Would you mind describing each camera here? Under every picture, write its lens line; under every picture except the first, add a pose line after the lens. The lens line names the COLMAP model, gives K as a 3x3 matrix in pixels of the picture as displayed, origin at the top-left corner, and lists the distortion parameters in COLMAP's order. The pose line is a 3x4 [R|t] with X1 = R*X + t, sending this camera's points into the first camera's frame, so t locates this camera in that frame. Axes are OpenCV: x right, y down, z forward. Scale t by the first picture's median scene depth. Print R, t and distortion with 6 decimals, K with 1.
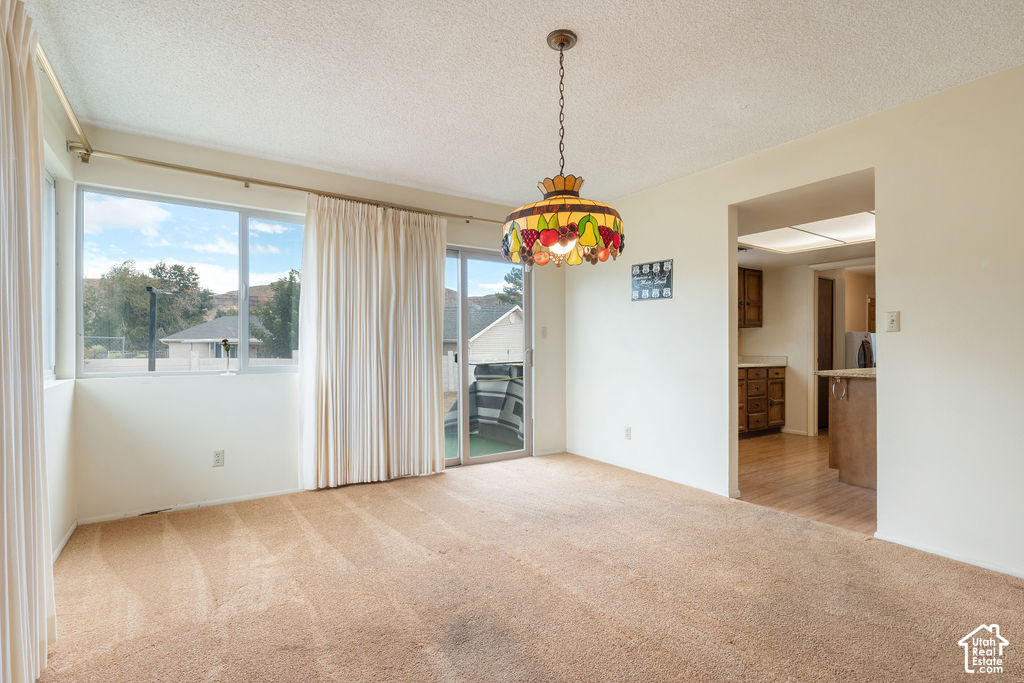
lens RADIAL K [[479.8, 0, 512.0], [0, 479.8, 345.4], [0, 0, 1]] dist [0.001439, -0.000765]
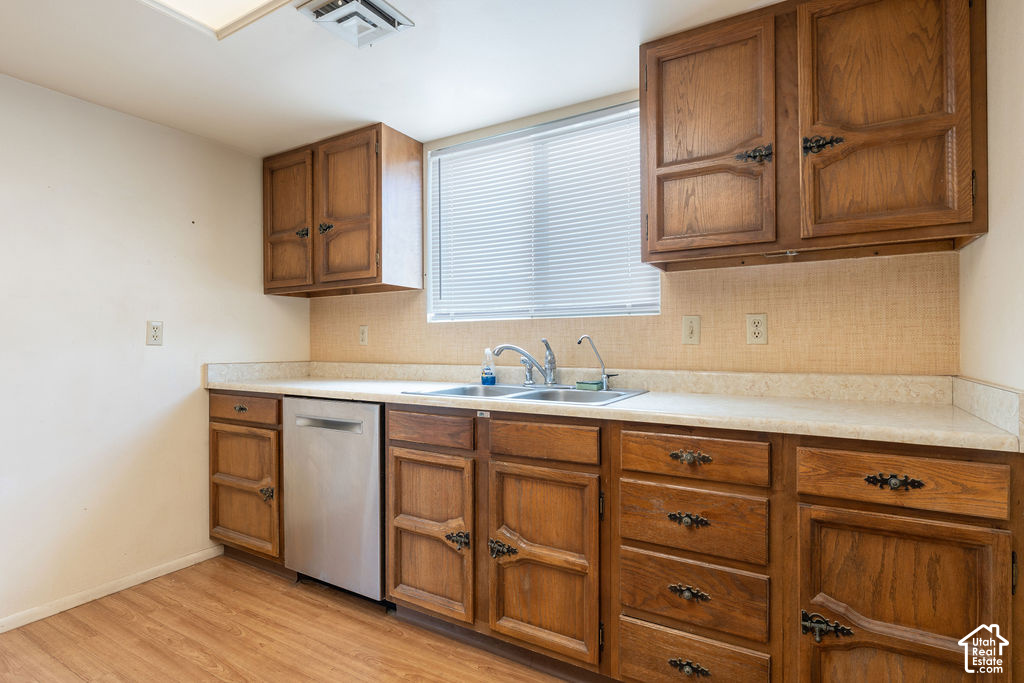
lens RADIAL K [[512.9, 0, 513.3], [0, 512.9, 340.7], [0, 0, 1]] dist [-0.001319, 0.000394]
pose [[0.443555, -0.005749, -0.896229, 0.695992], [0.008531, 0.999961, -0.002193, 0.004772], [0.896206, -0.006673, 0.443587, 0.827037]]
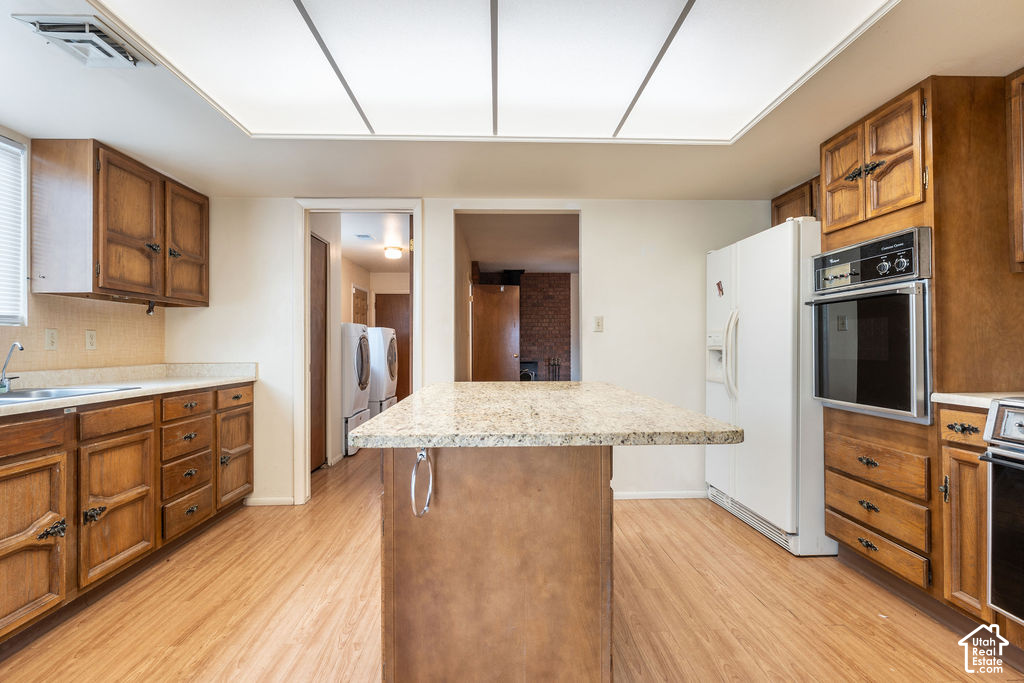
lens RADIAL K [[447.1, 0, 515.1], [0, 447.1, 341.6], [0, 0, 1]] dist [-0.008519, 0.000346]
pose [[0.506588, 0.001621, 0.862187, 0.308317], [0.004989, 0.999976, -0.004811, 0.003506], [-0.862174, 0.006739, 0.506568, 0.530119]]
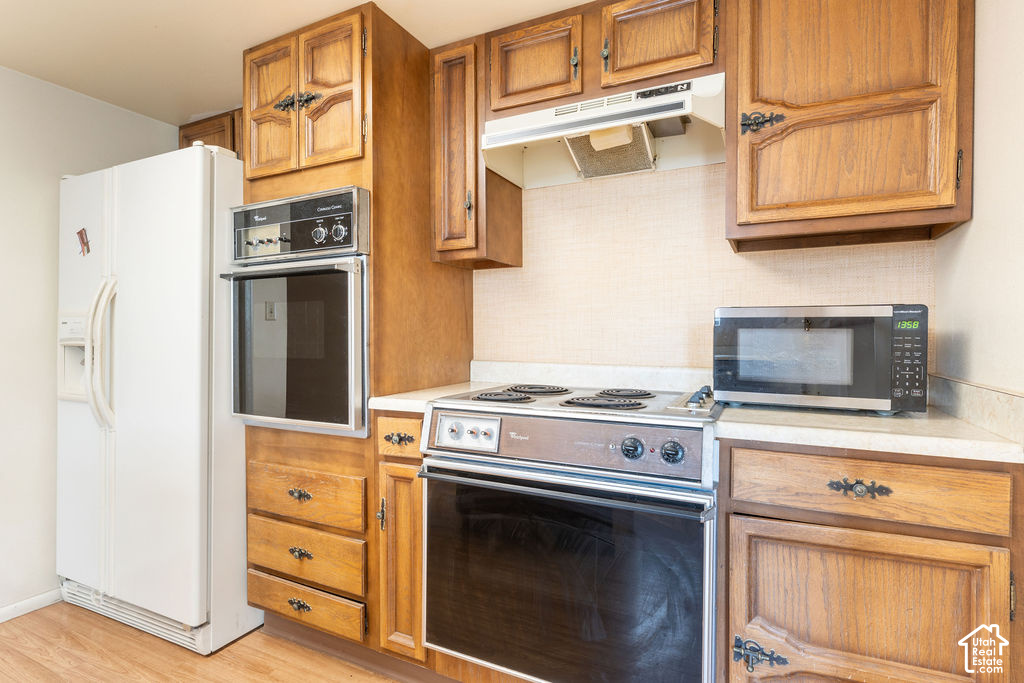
lens RADIAL K [[512.9, 0, 512.1], [0, 512.9, 342.5], [0, 0, 1]] dist [-0.001319, 0.000394]
pose [[-0.514929, -0.013647, 0.857124, 0.423472], [-0.003439, 0.999898, 0.013855, 0.003999], [-0.857226, 0.004187, -0.514924, 0.517116]]
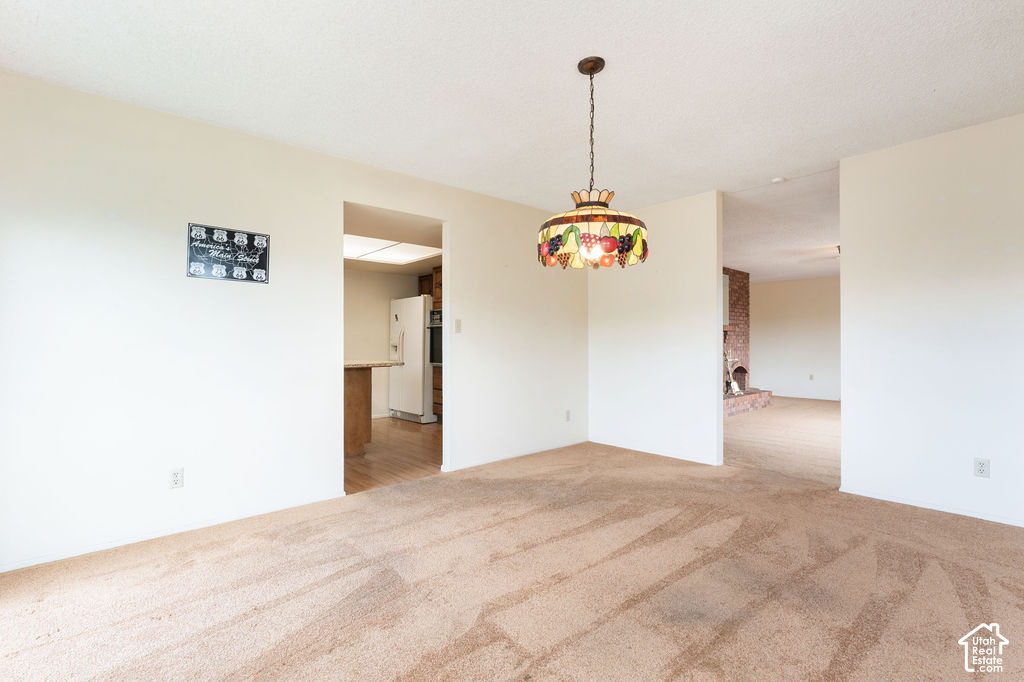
lens RADIAL K [[479.8, 0, 511.4], [0, 479.8, 336.9], [0, 0, 1]] dist [0.001439, -0.000765]
pose [[-0.147548, 0.005437, 0.989040, -0.346273], [0.002235, 0.999984, -0.005164, -0.003119], [-0.989052, 0.001449, -0.147558, 0.480088]]
